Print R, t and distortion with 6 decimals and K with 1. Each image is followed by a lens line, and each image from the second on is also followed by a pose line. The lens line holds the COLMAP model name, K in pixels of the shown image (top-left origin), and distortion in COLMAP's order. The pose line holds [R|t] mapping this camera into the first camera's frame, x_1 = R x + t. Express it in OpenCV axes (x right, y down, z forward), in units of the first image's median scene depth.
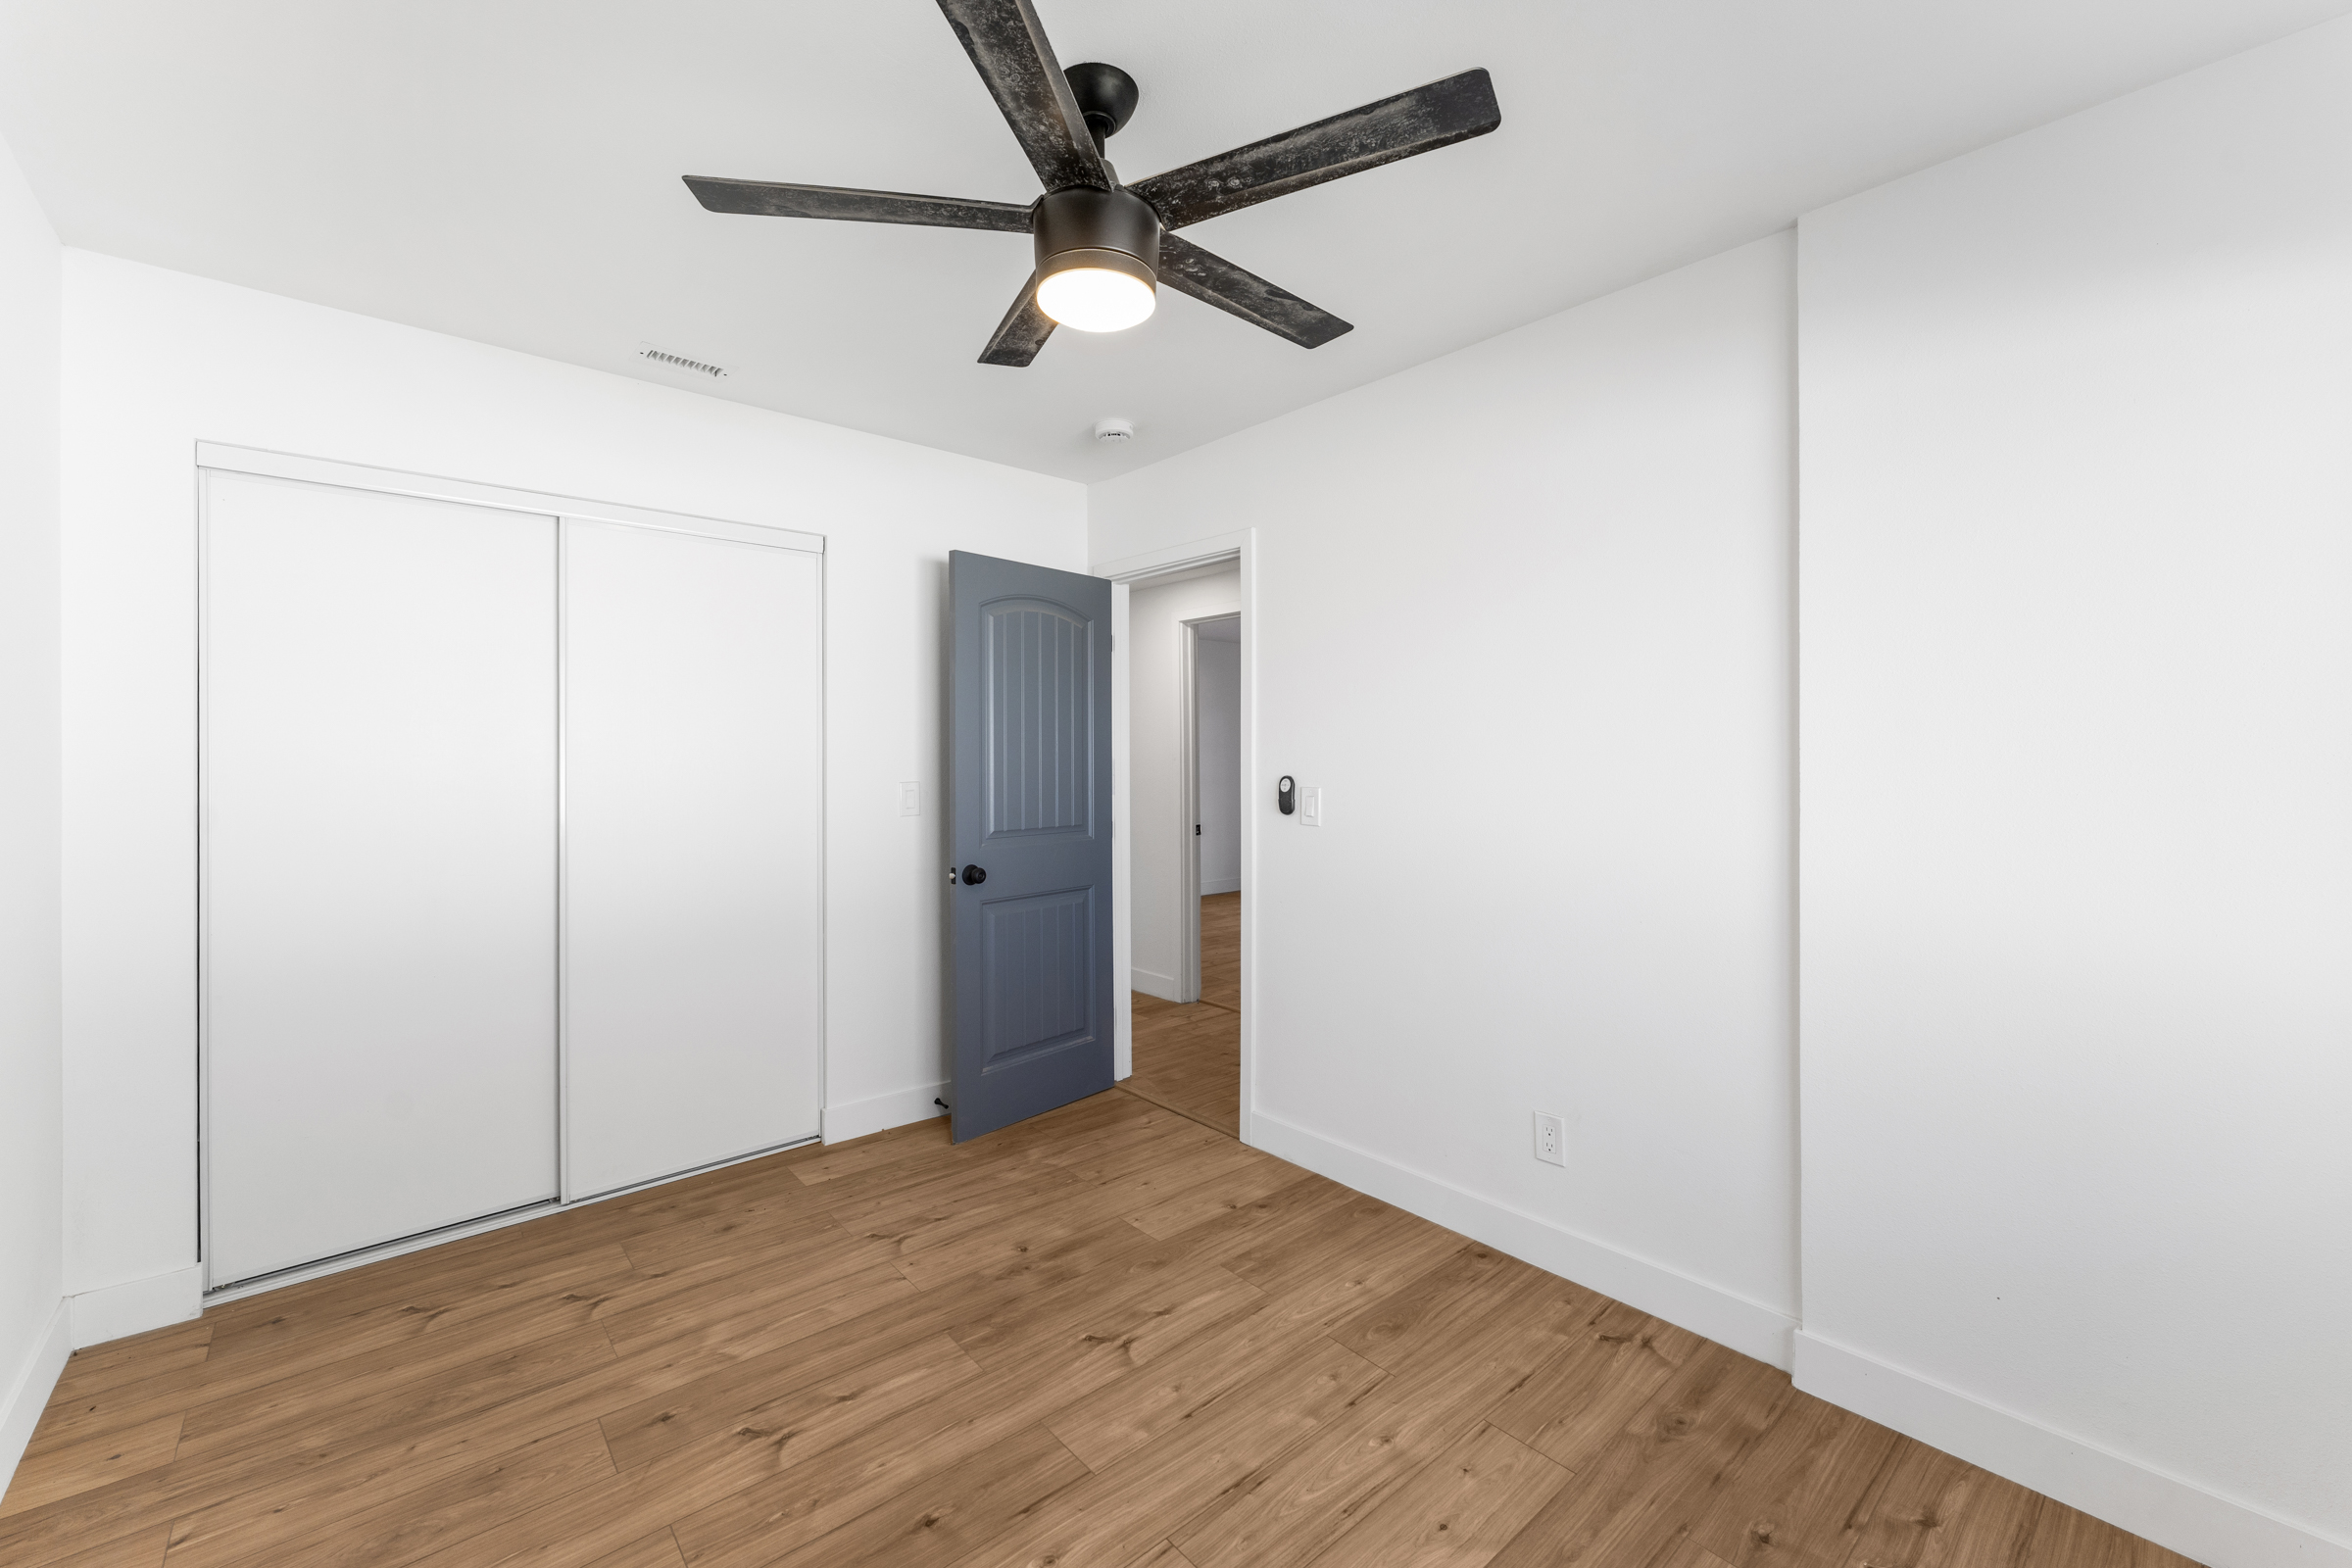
lens RADIAL K [[954.9, 0, 1175.5], [0, 954.9, 768.5], [0, 0, 1]] dist [0.000053, 0.000193]
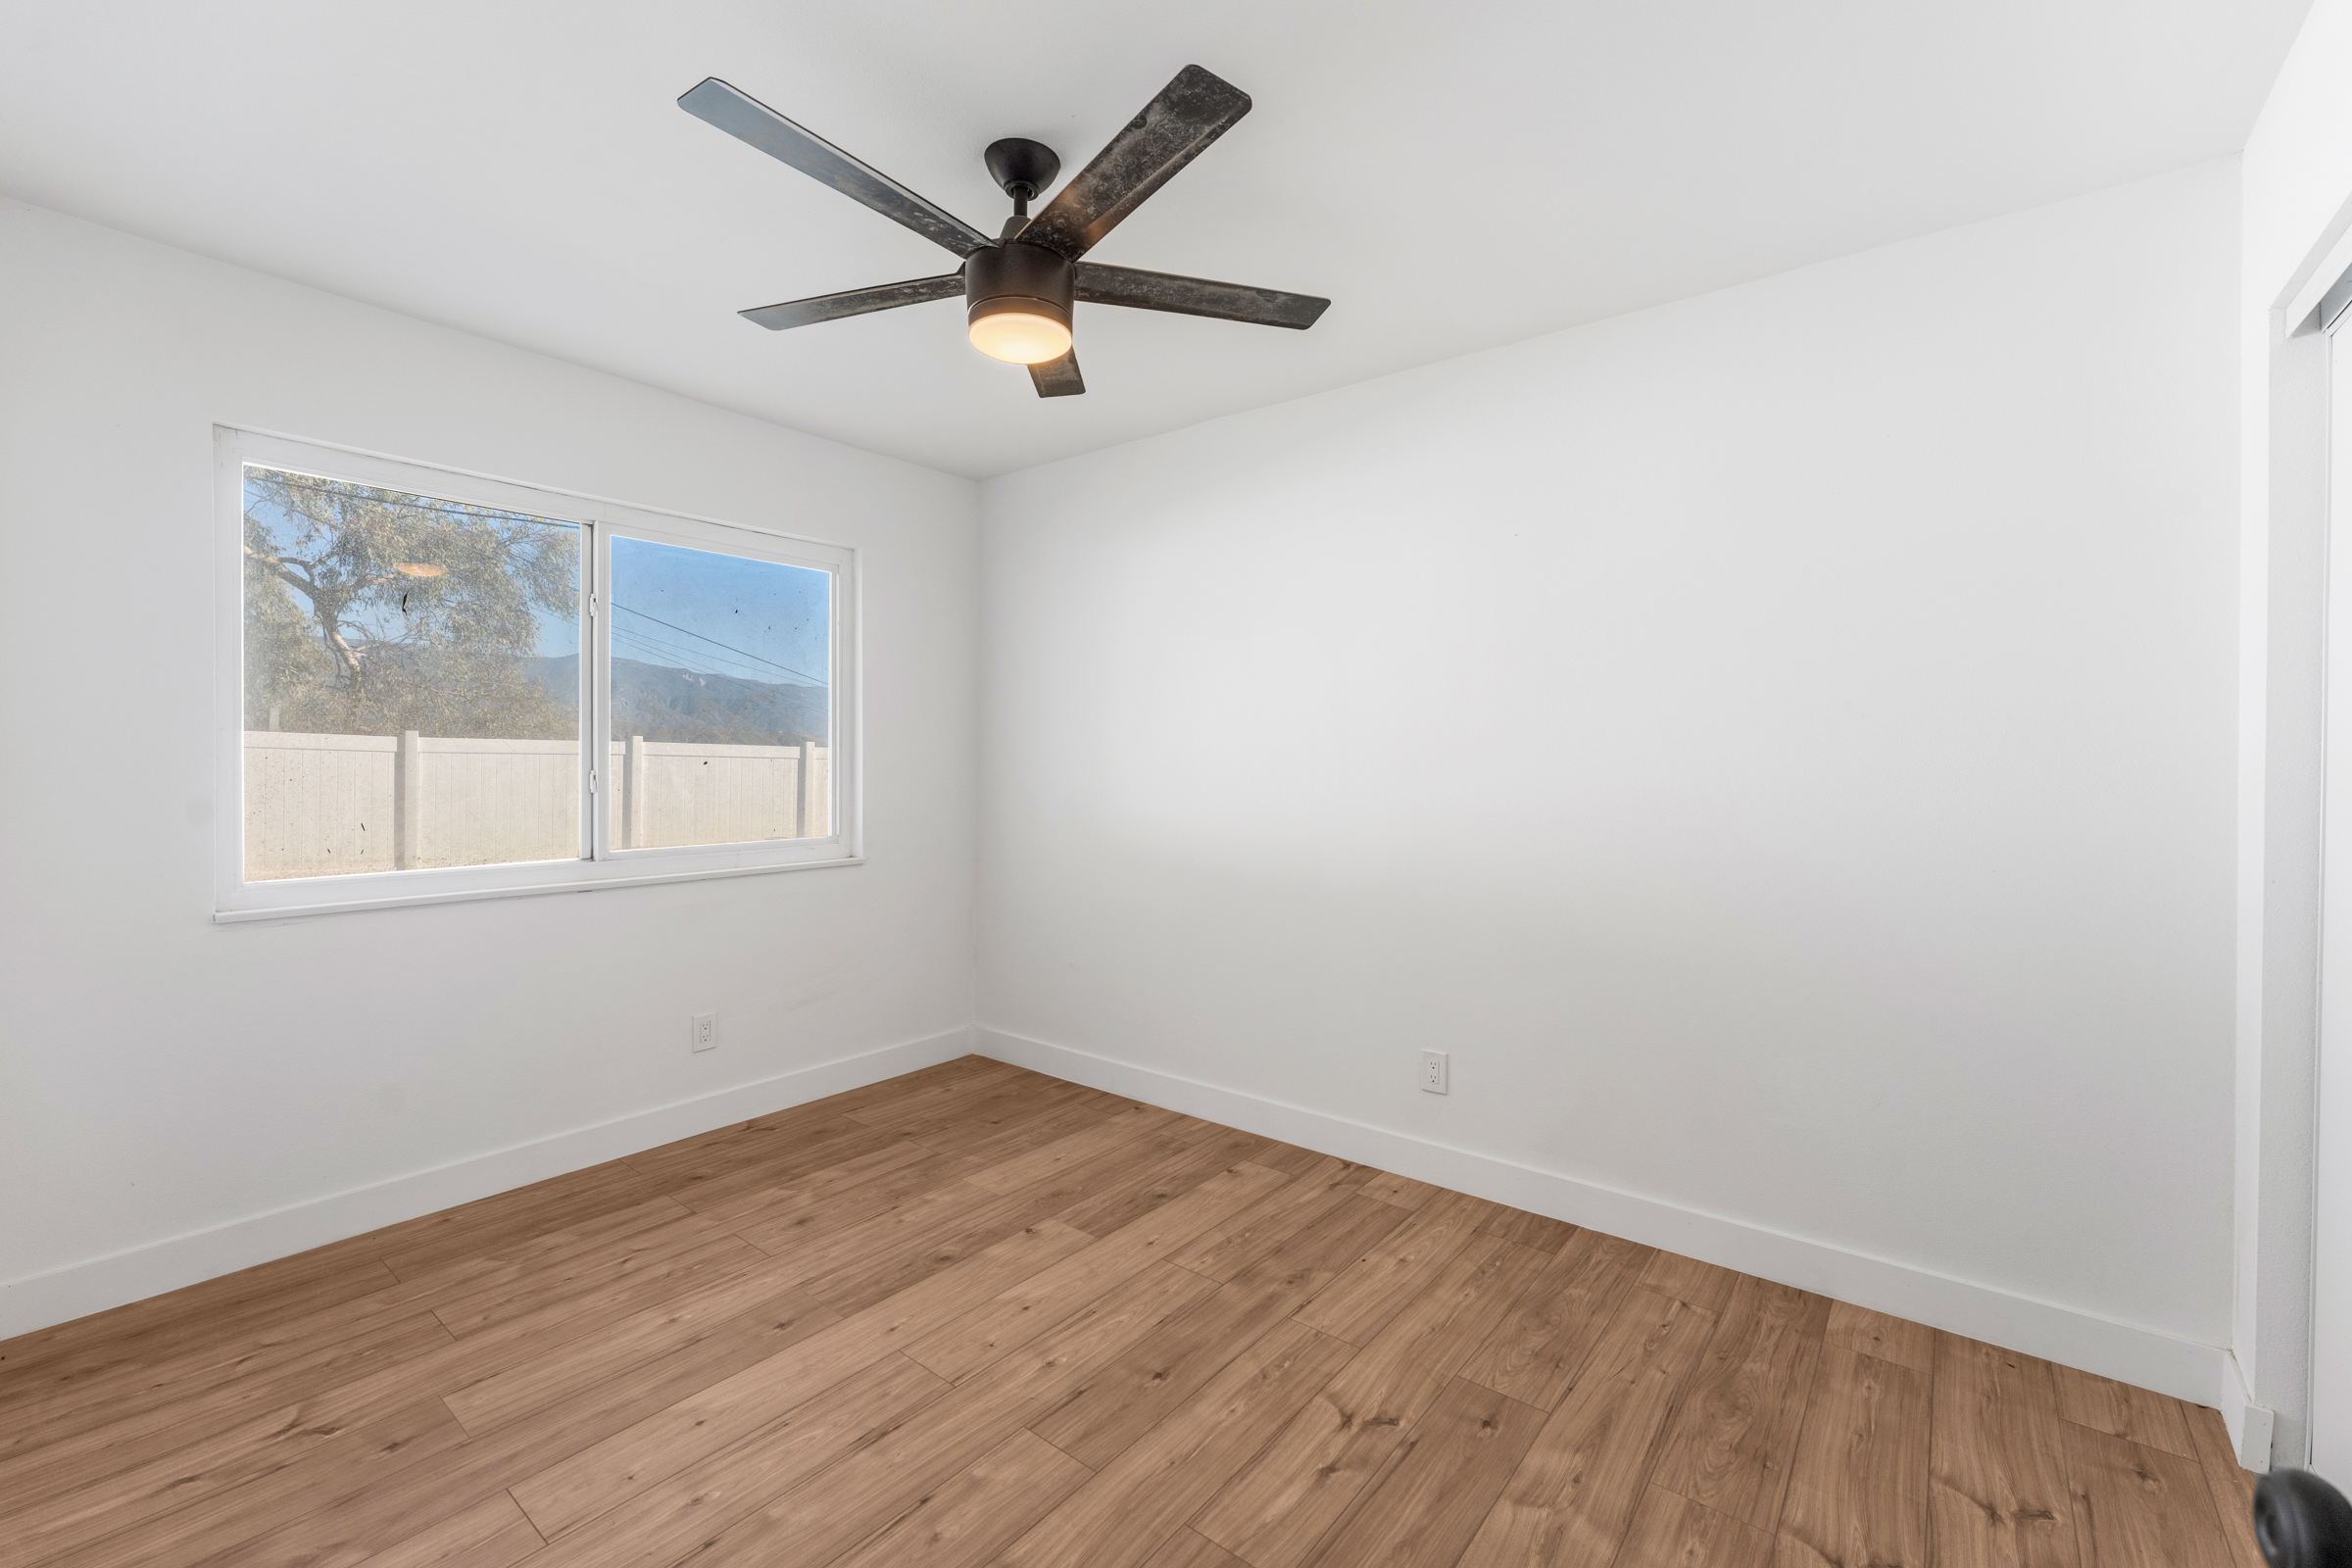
lens RADIAL K [[984.6, 0, 1177.4], [0, 984.6, 779.6], [0, 0, 1]] dist [-0.034421, -0.000341]
pose [[-0.983479, -0.007243, -0.180878, -0.049492], [-0.012783, 0.999484, 0.029482, 0.010132], [0.180571, 0.031307, -0.983064, 1.916250]]
